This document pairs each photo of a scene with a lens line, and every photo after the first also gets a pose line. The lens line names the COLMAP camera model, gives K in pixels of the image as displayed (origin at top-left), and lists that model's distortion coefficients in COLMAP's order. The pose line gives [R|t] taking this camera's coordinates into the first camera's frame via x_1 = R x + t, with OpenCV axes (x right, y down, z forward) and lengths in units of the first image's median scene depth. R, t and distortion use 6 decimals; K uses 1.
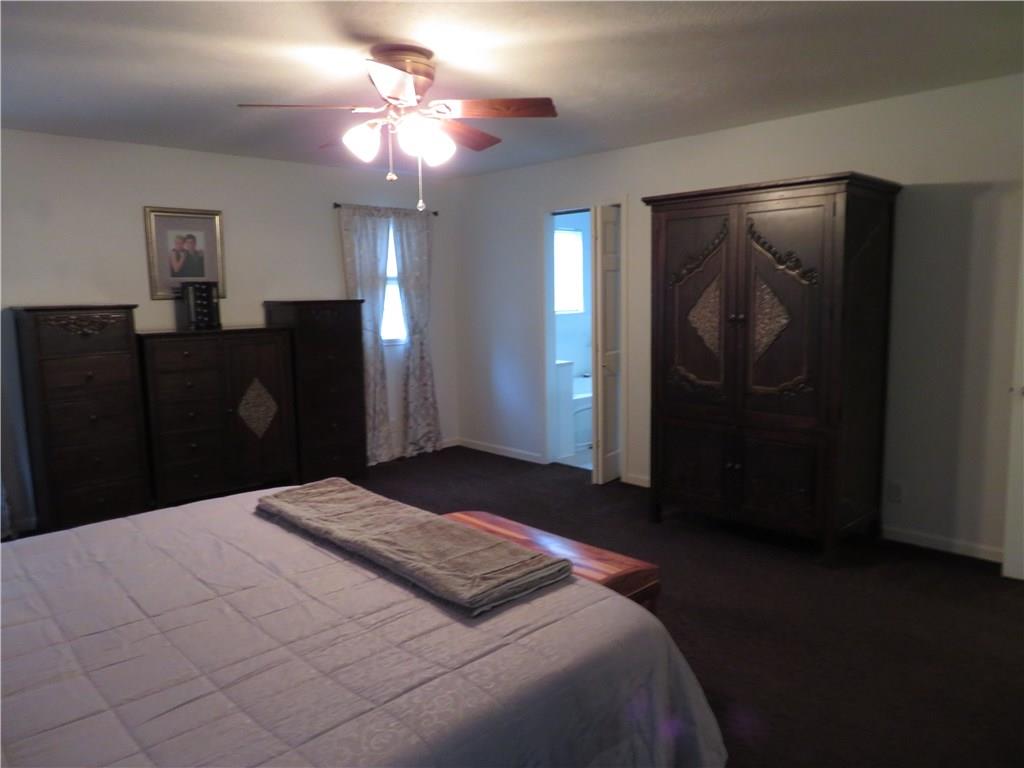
lens RADIAL K [[730.8, 0, 506.5], [0, 730.8, 385.5], [0, 0, 1]] dist [-0.012302, 0.006904]
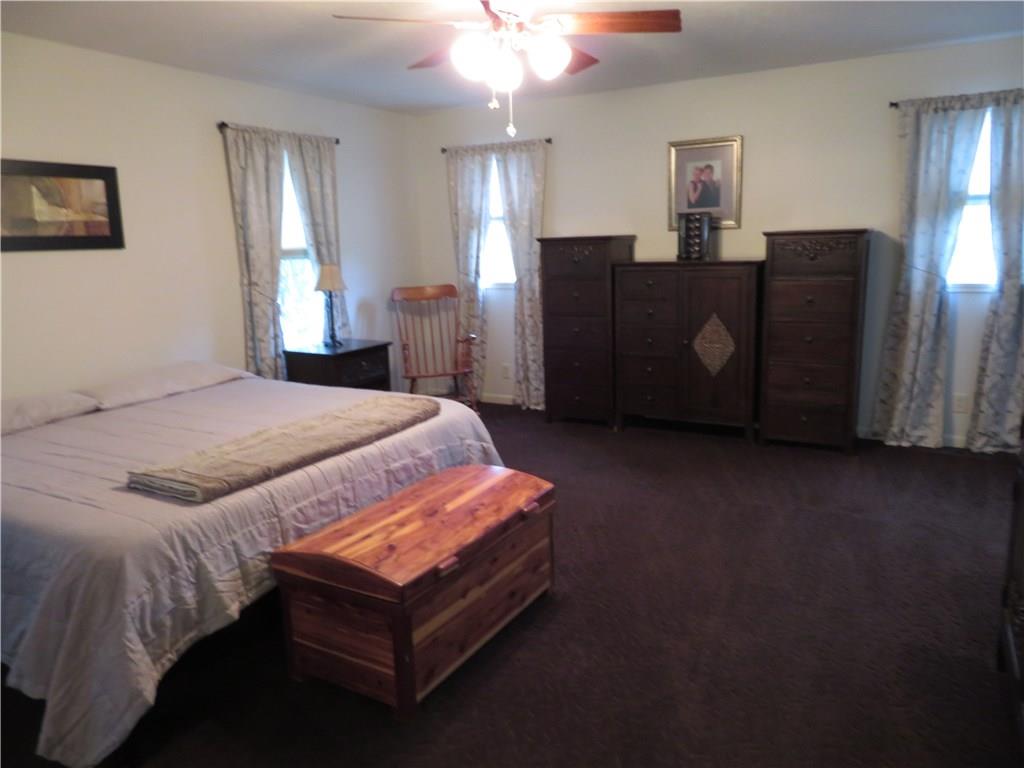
lens RADIAL K [[730.8, 0, 507.3], [0, 730.8, 381.8], [0, 0, 1]] dist [-0.012302, 0.006904]
pose [[0.288913, 0.195589, -0.937163, 0.489524], [-0.094888, 0.979938, 0.175264, -0.063243], [0.952641, 0.038290, 0.301676, 0.442570]]
